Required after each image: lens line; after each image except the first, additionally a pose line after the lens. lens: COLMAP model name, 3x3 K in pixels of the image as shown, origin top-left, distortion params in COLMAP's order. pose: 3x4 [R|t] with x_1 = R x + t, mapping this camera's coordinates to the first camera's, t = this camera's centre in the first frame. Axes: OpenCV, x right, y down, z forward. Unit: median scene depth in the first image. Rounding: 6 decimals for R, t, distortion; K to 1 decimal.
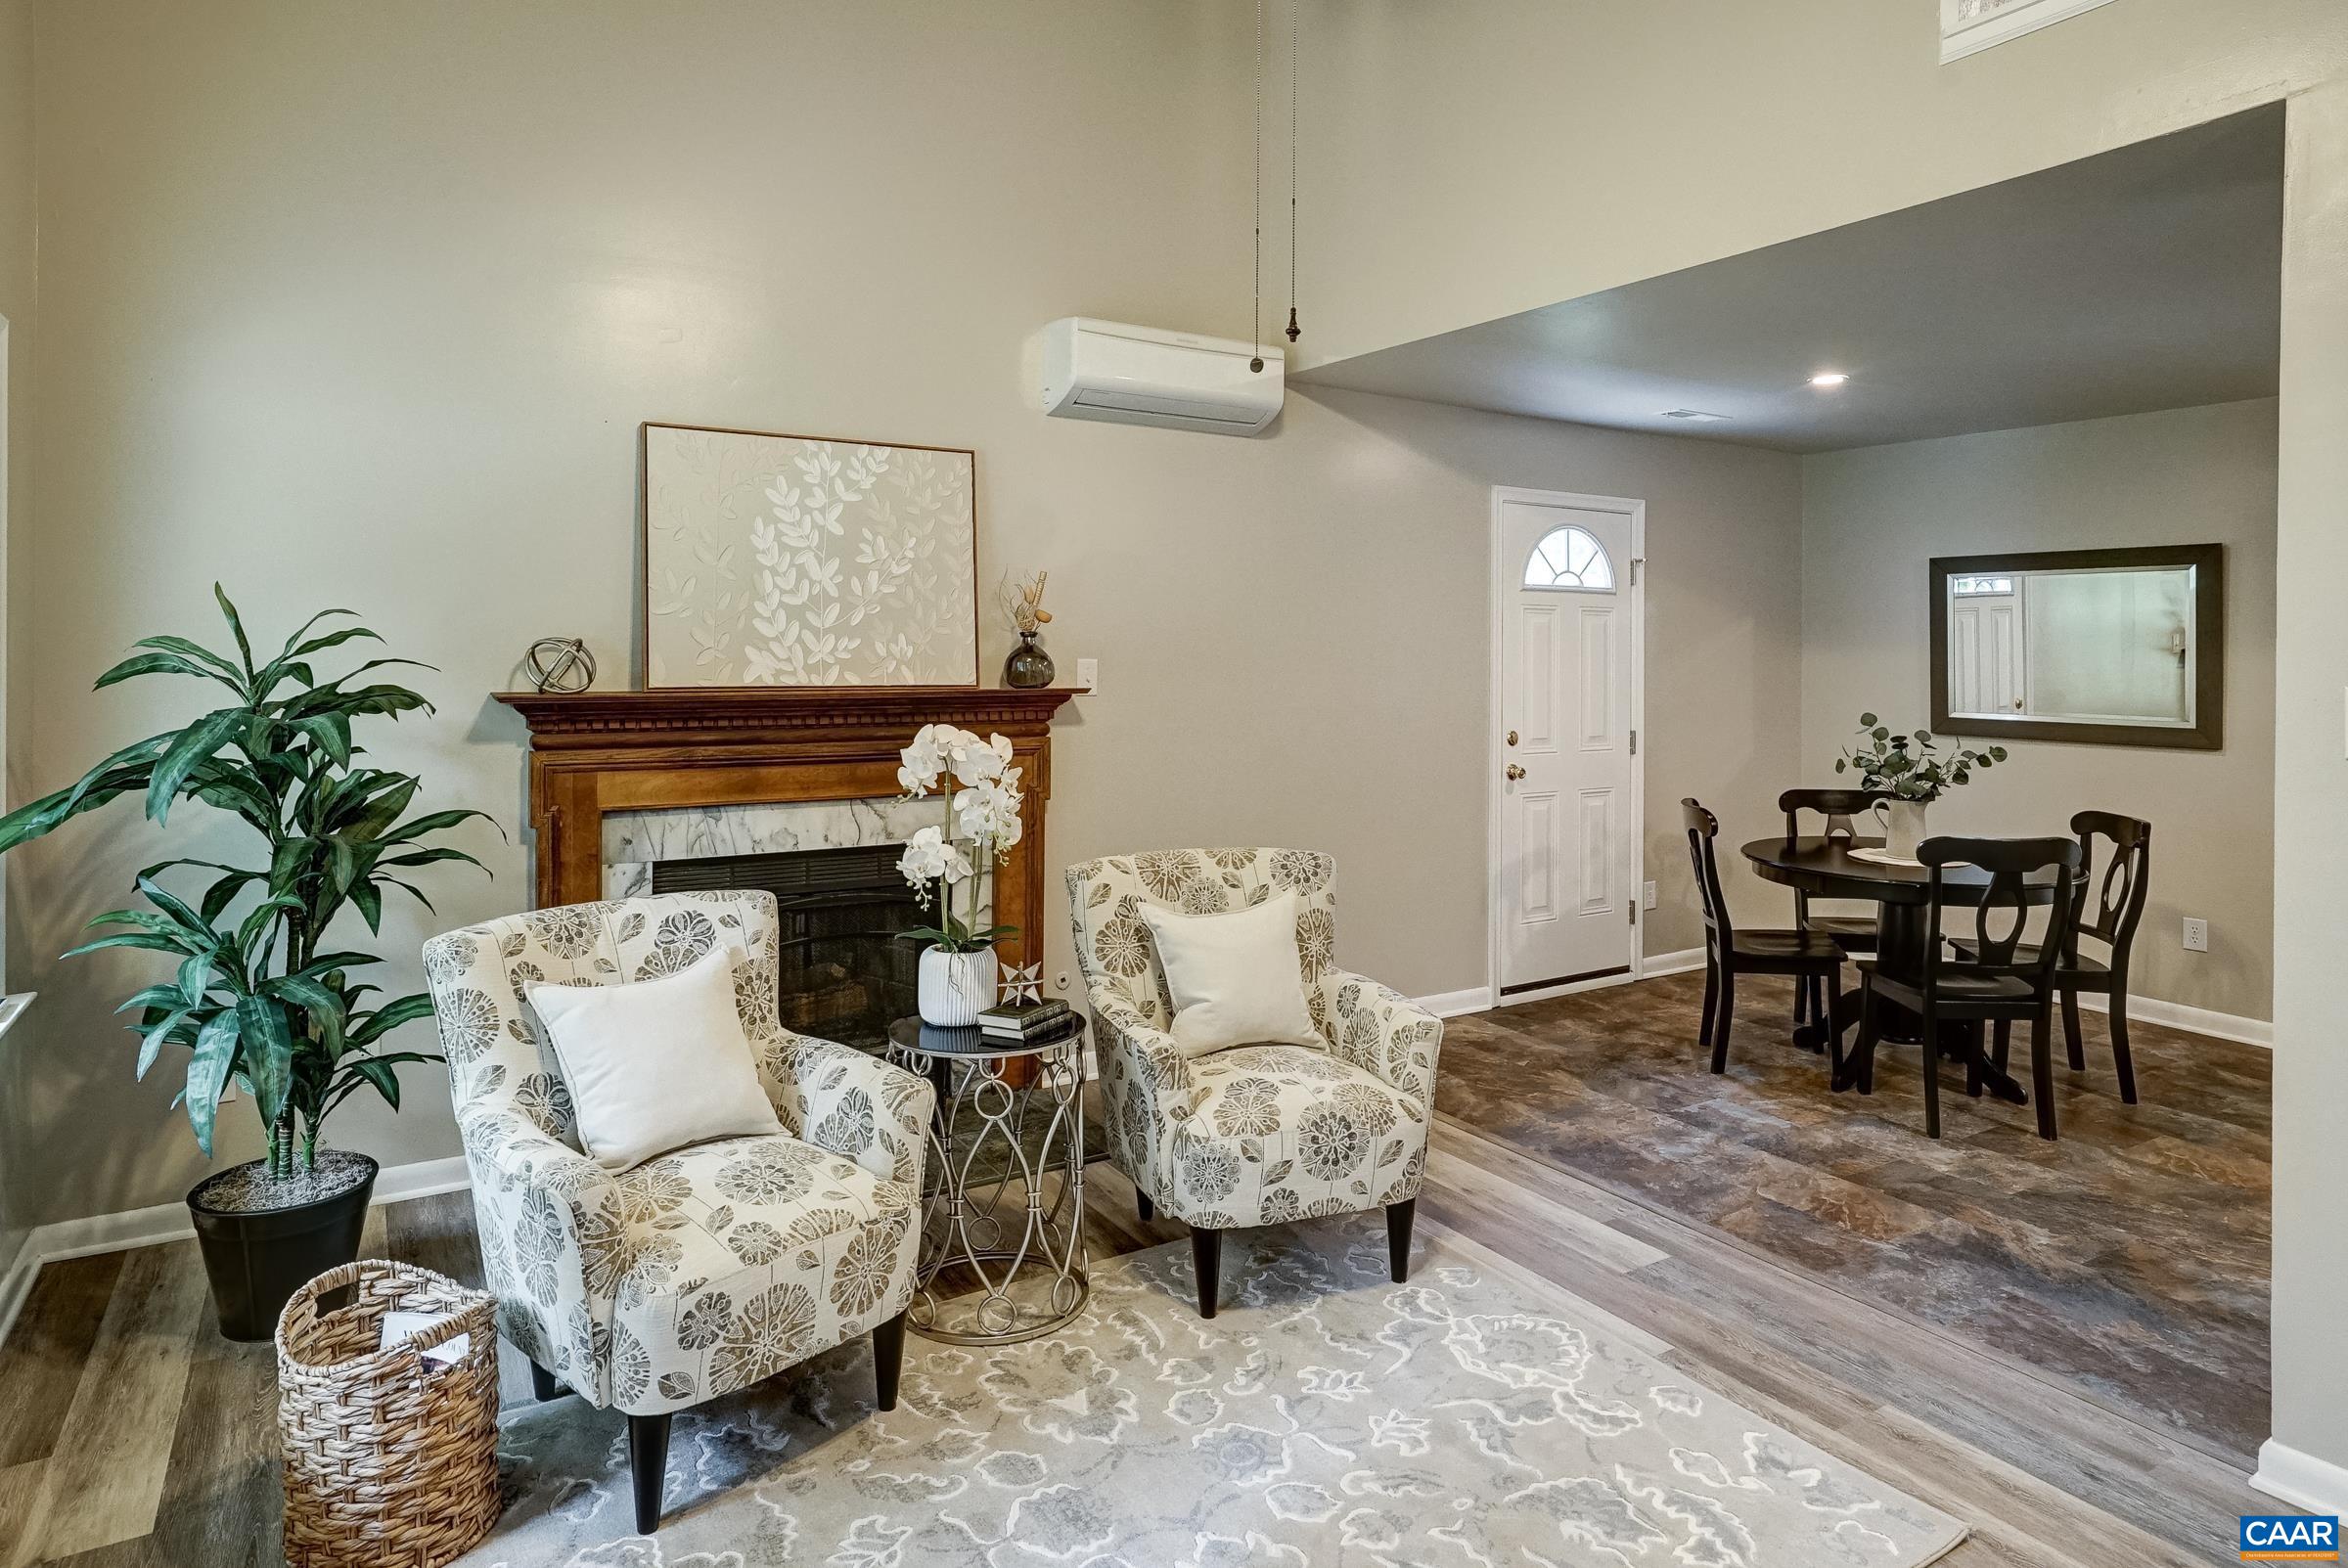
lens RADIAL K [[1333.5, 0, 1155.9], [0, 1333.5, 641.1], [0, 0, 1]] dist [-0.029636, 0.019846]
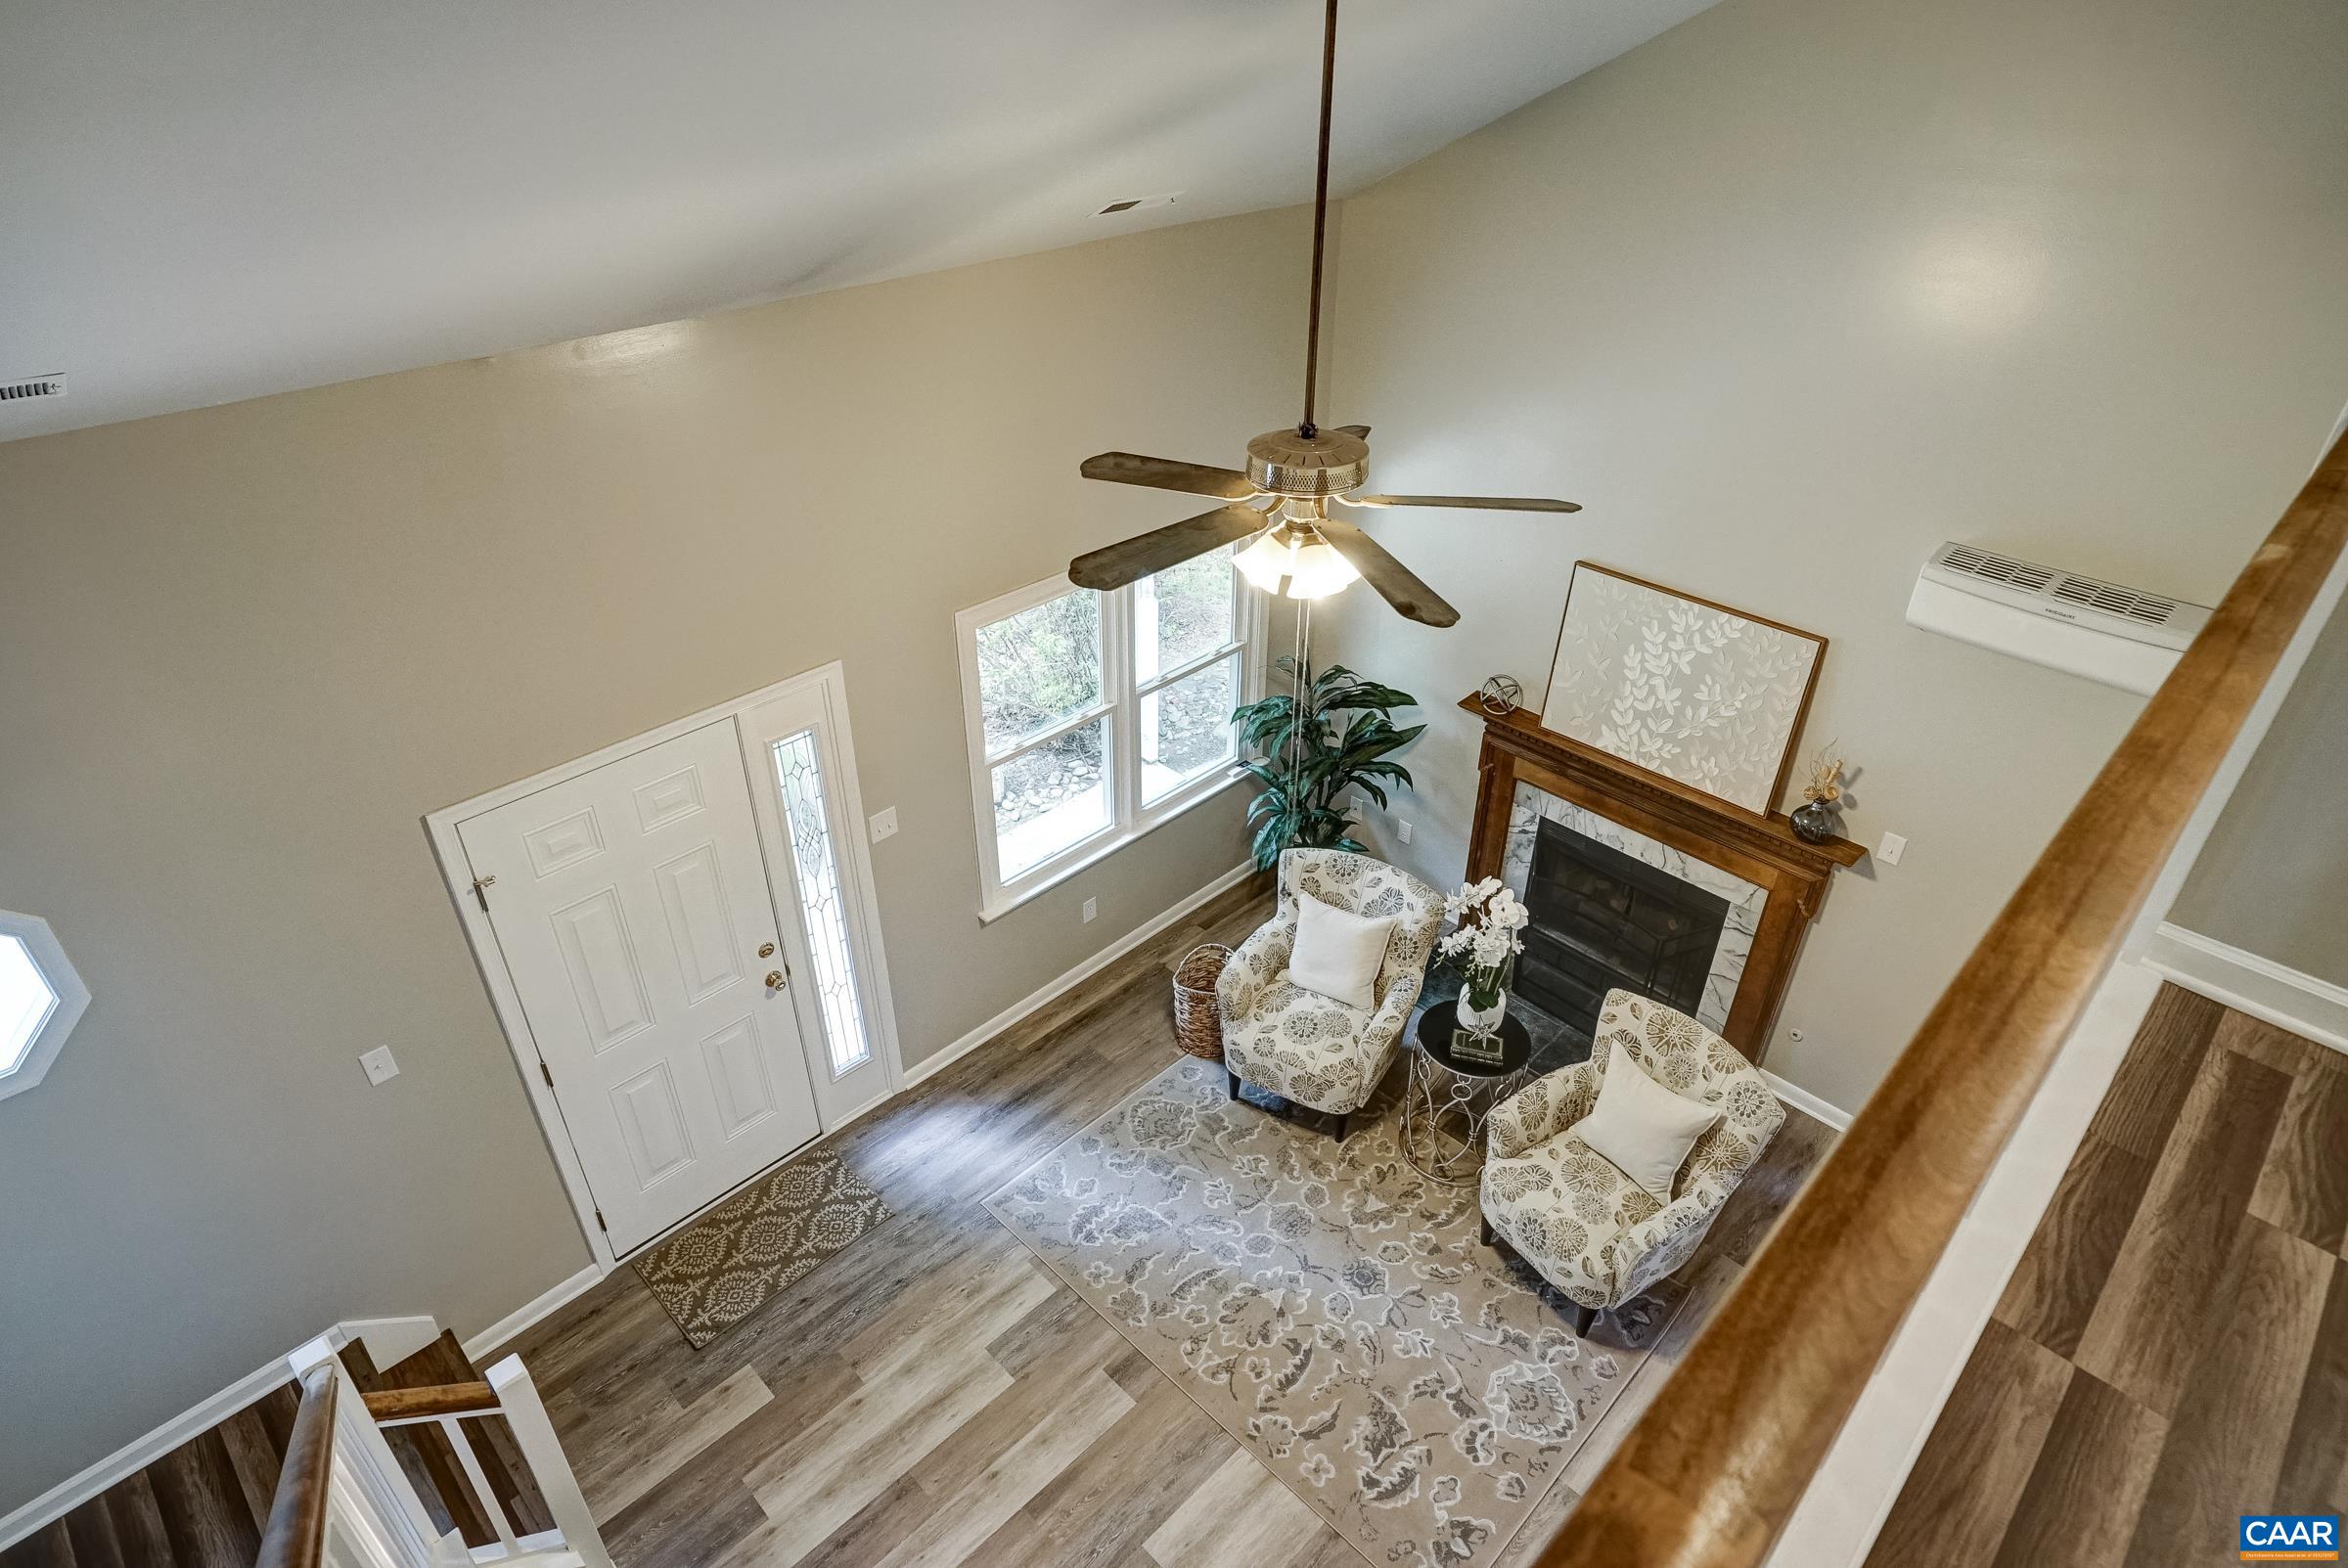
lens RADIAL K [[1333.5, 0, 1198.1], [0, 1333.5, 793.3], [0, 0, 1]] dist [-0.029636, 0.019846]
pose [[0.241875, 0.533130, -0.810721, 0.778241], [-0.004201, 0.836098, 0.548564, -0.704796], [0.970298, -0.129278, 0.204471, 0.253056]]
